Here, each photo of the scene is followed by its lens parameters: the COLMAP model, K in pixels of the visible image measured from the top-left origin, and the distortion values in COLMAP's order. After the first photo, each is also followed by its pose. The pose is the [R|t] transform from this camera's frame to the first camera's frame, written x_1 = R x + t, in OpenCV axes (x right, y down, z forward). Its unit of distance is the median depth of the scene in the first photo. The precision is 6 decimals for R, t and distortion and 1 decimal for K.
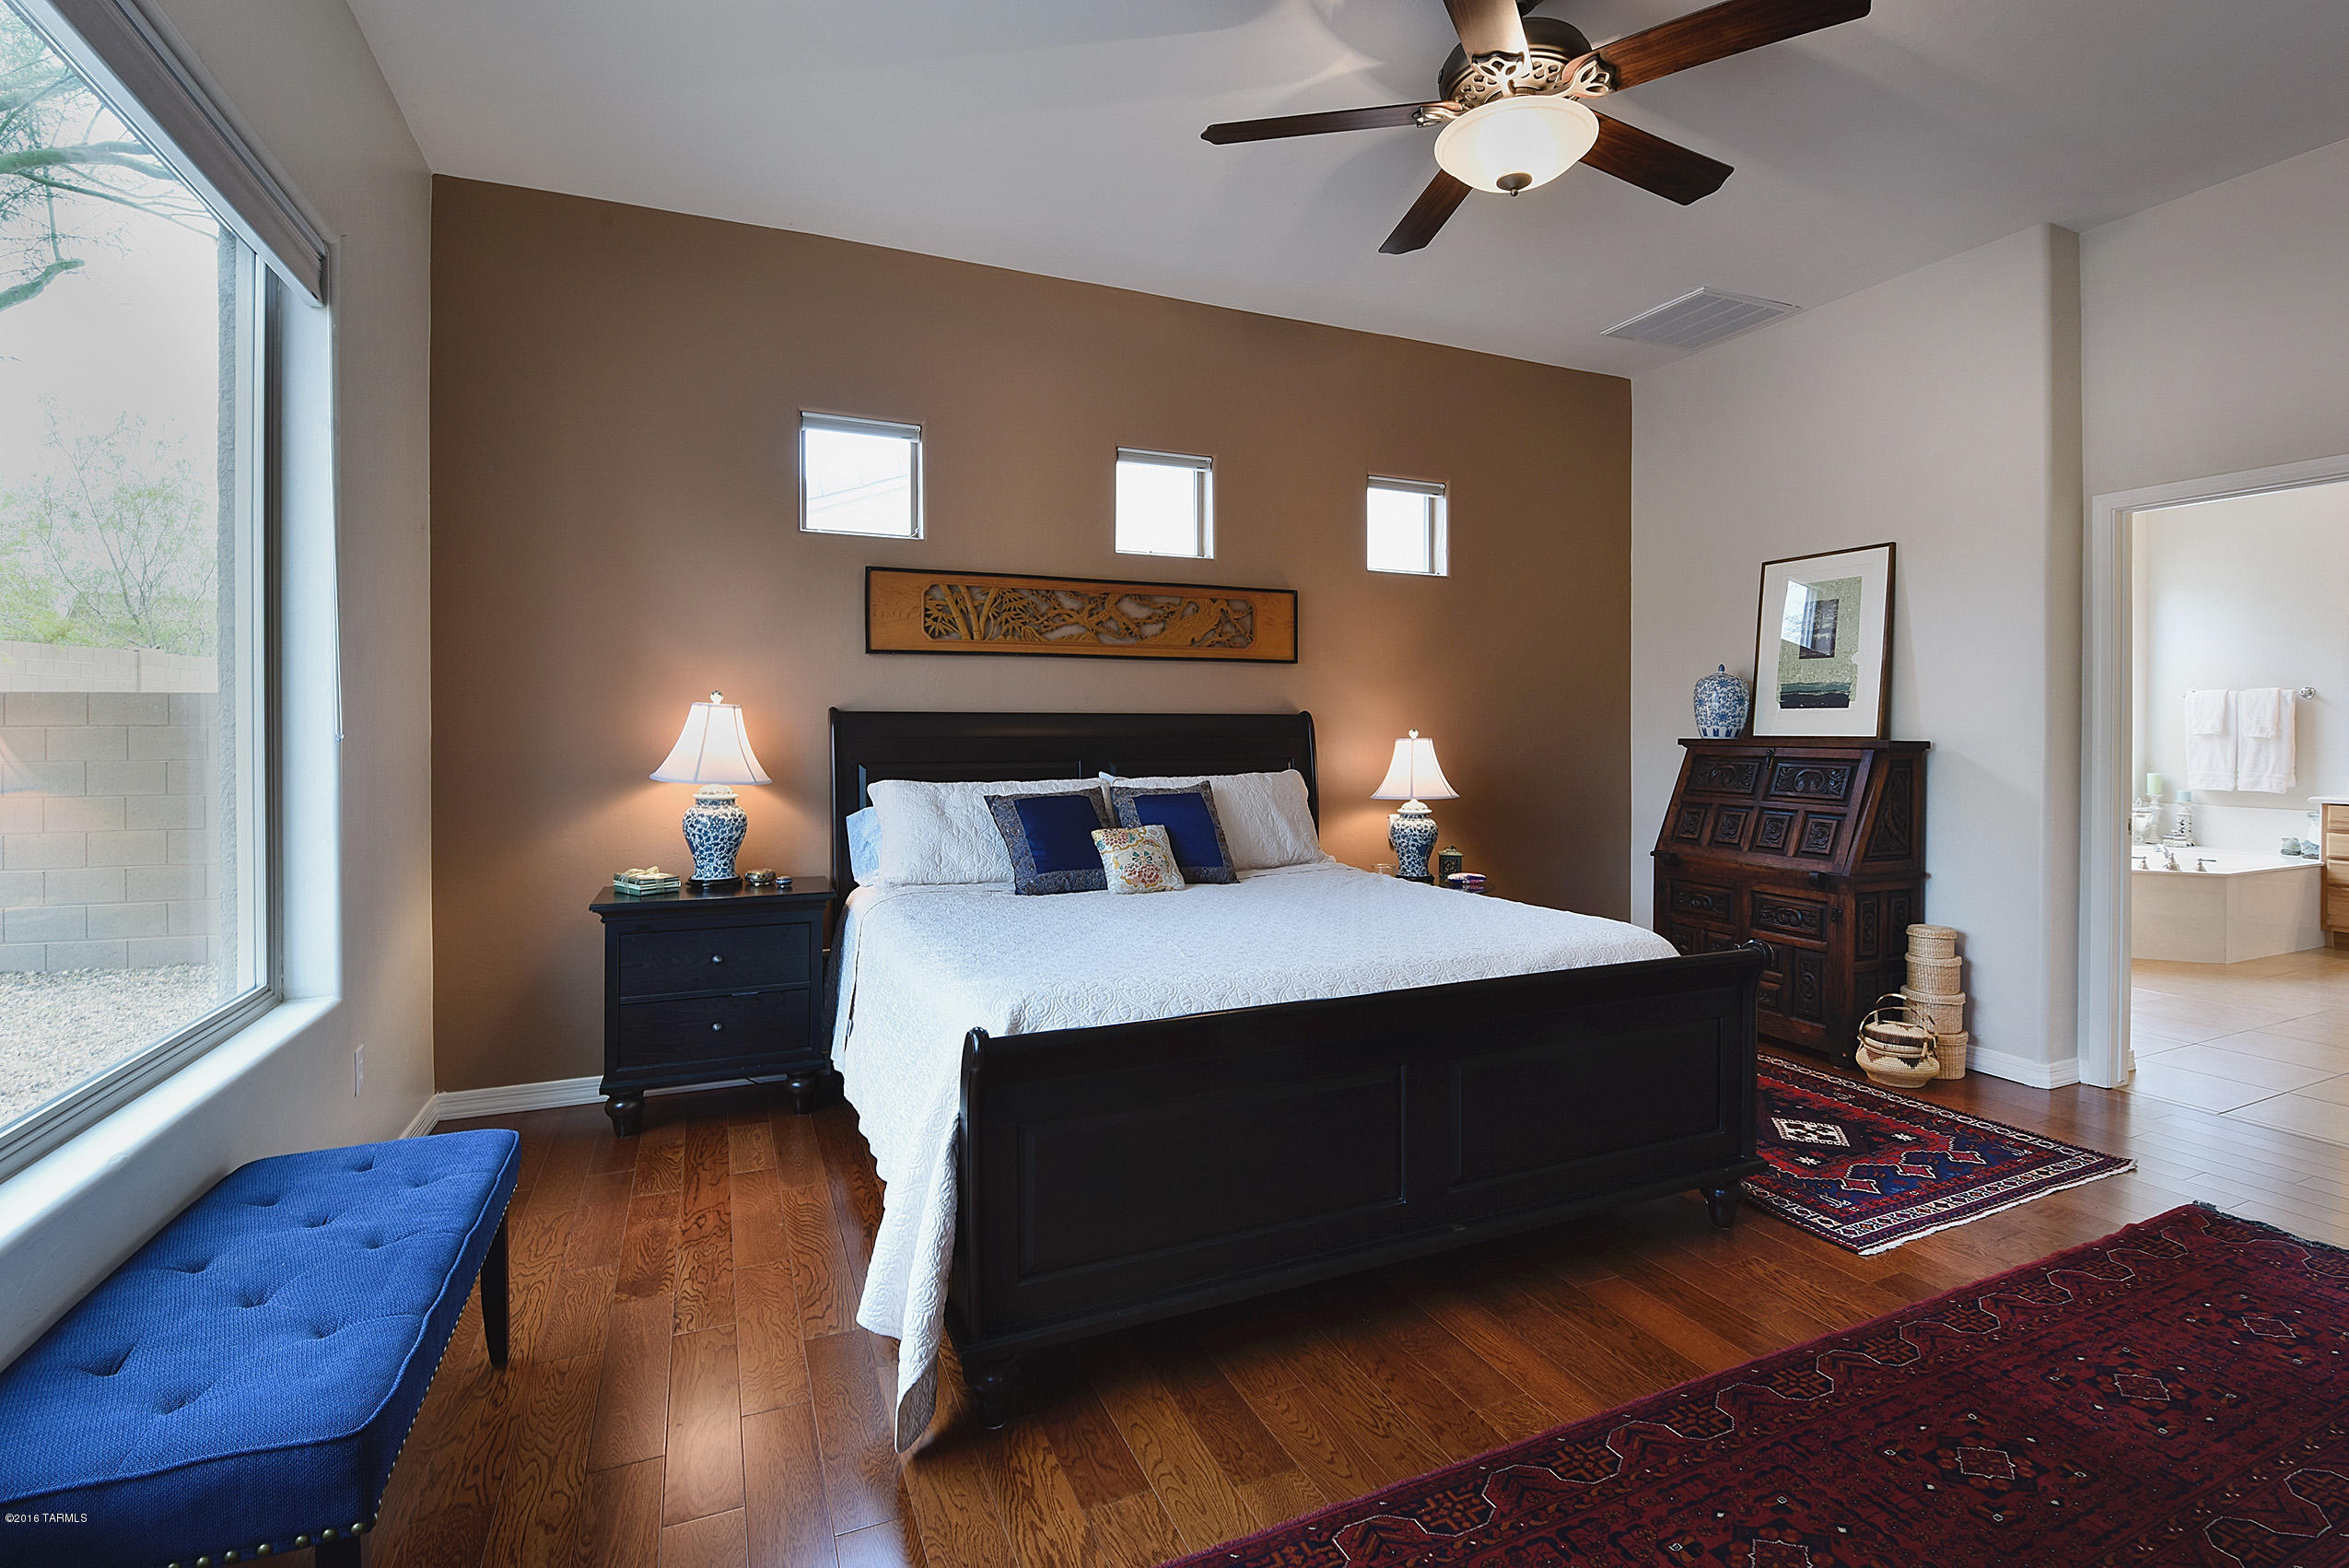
lens RADIAL K [[1080.4, 0, 1178.7], [0, 1080.4, 731.9], [0, 0, 1]] dist [-0.002834, -0.001420]
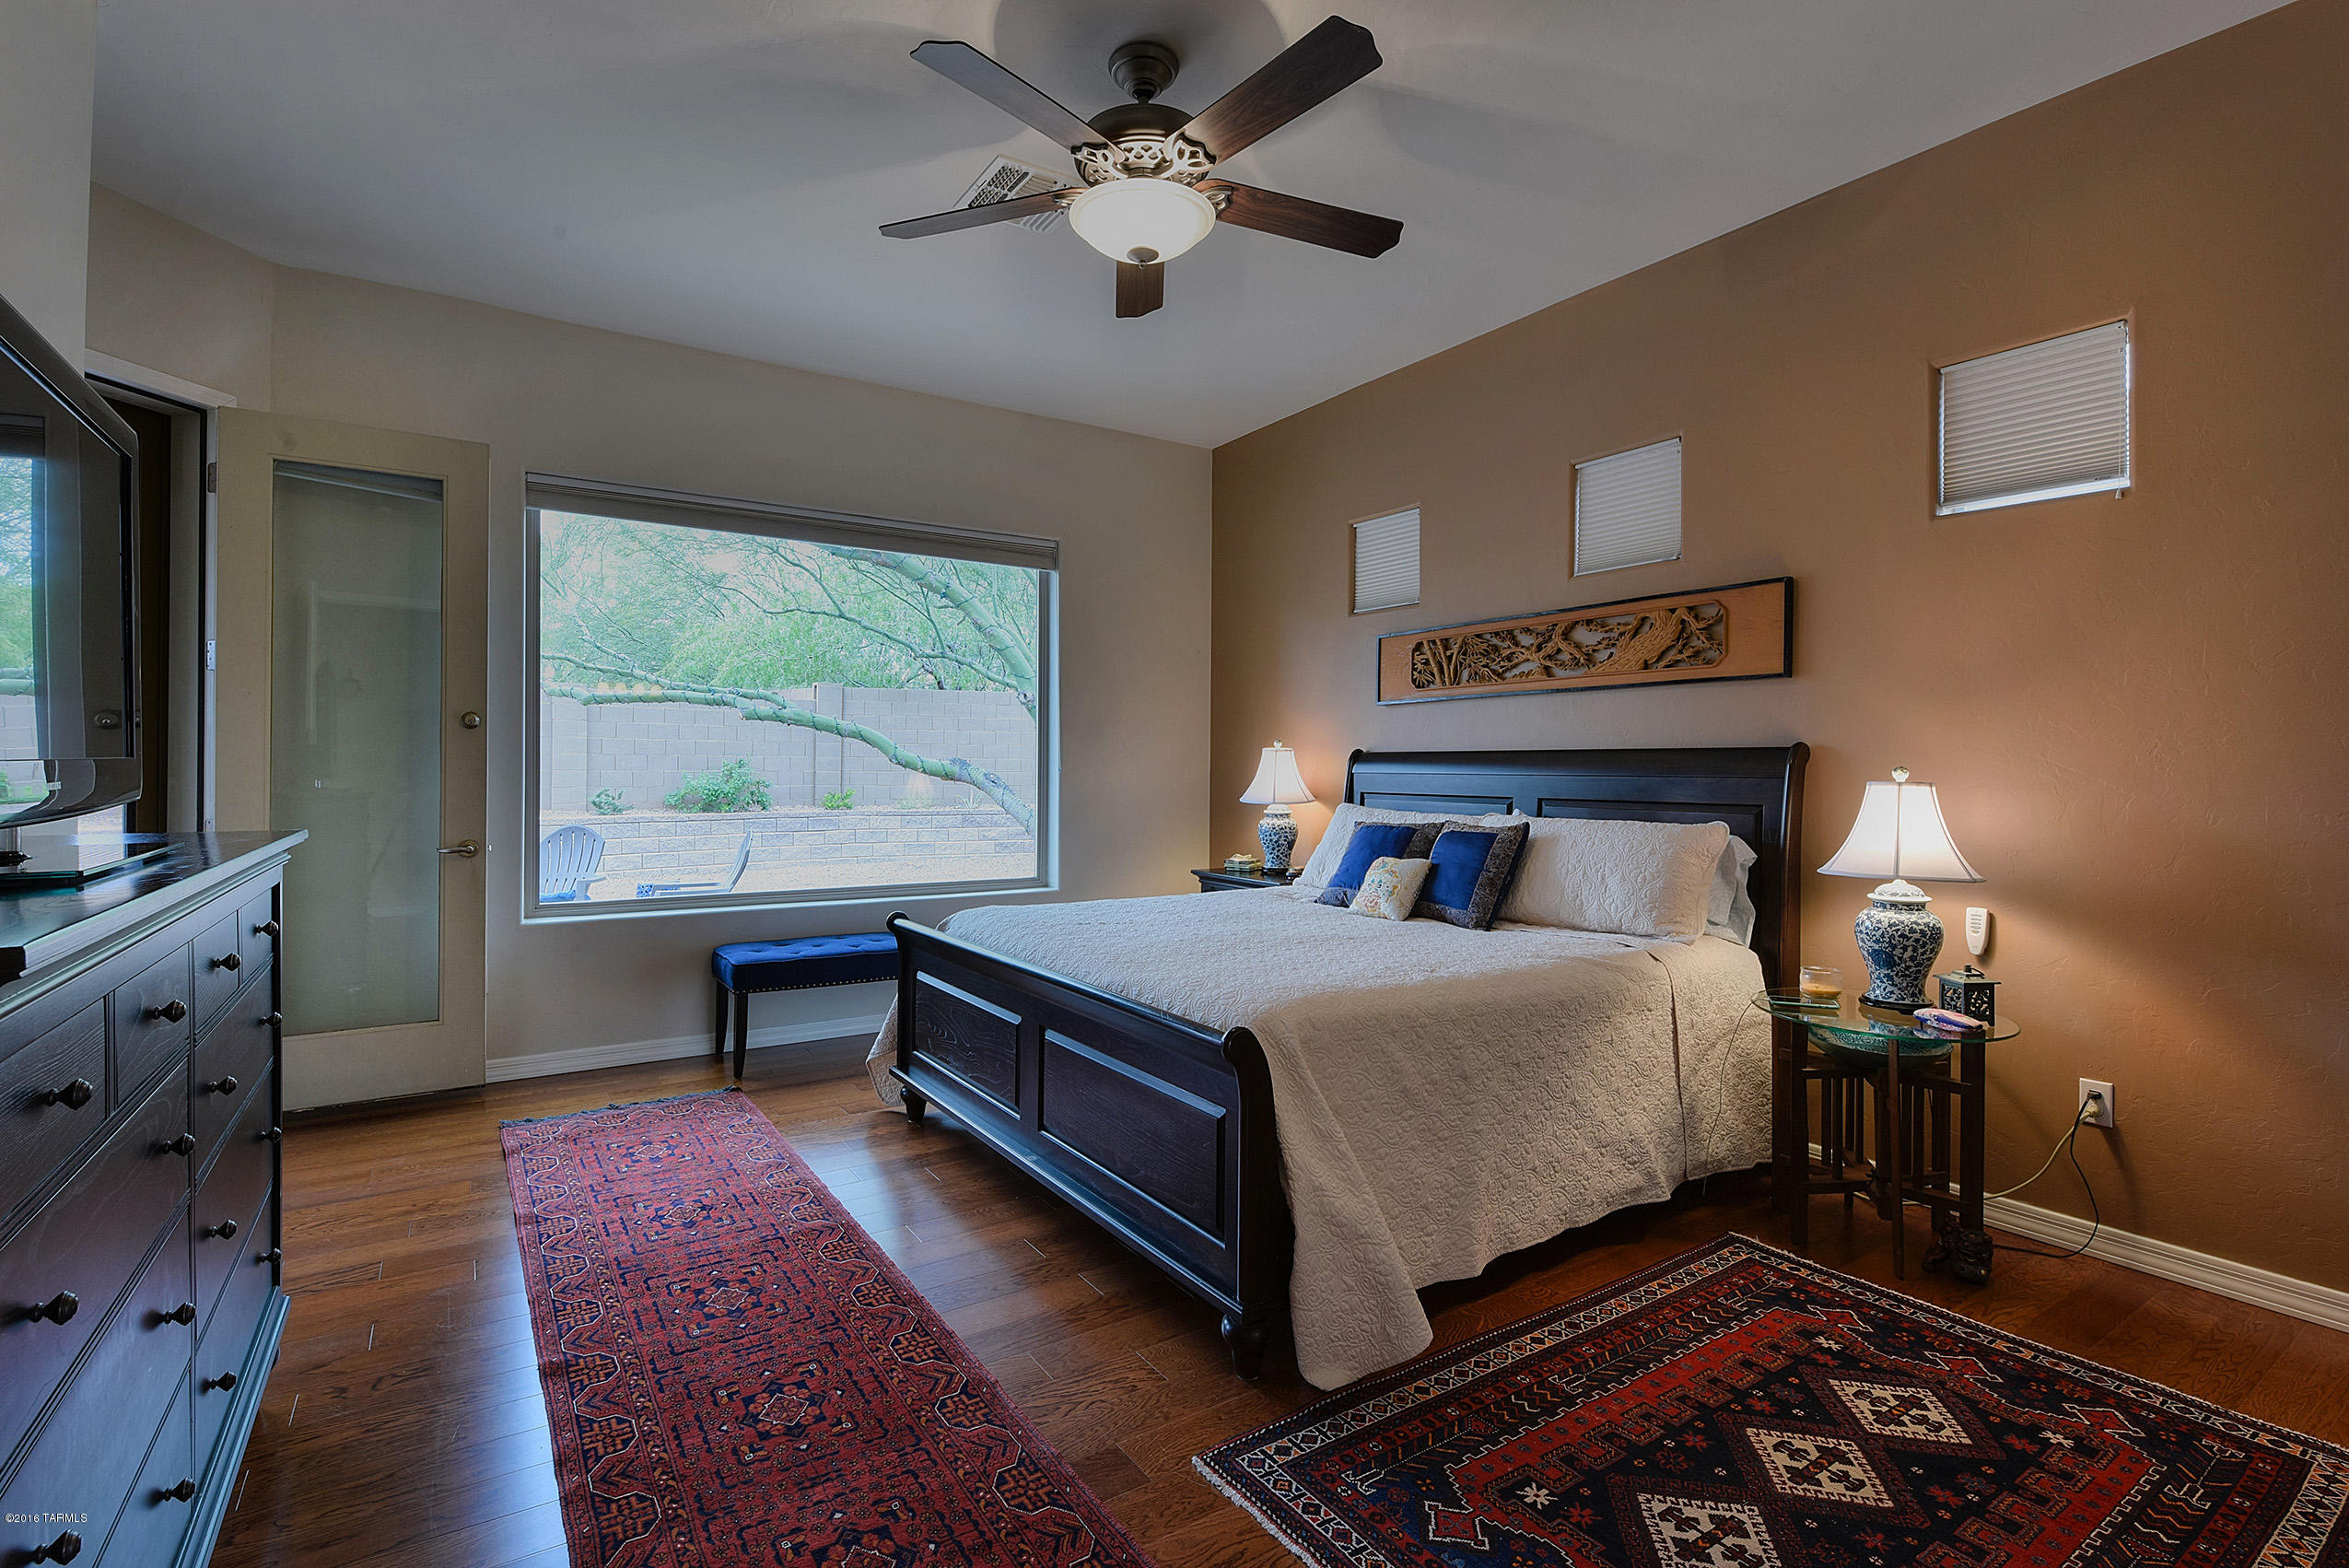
lens RADIAL K [[1077.9, 0, 1174.5], [0, 1077.9, 784.0], [0, 0, 1]] dist [-0.010256, -0.000409]
pose [[0.167667, 0.006927, -0.985819, 0.823974], [-0.021065, 0.999772, 0.003442, 0.015853], [0.985619, 0.020189, 0.167775, 0.524357]]
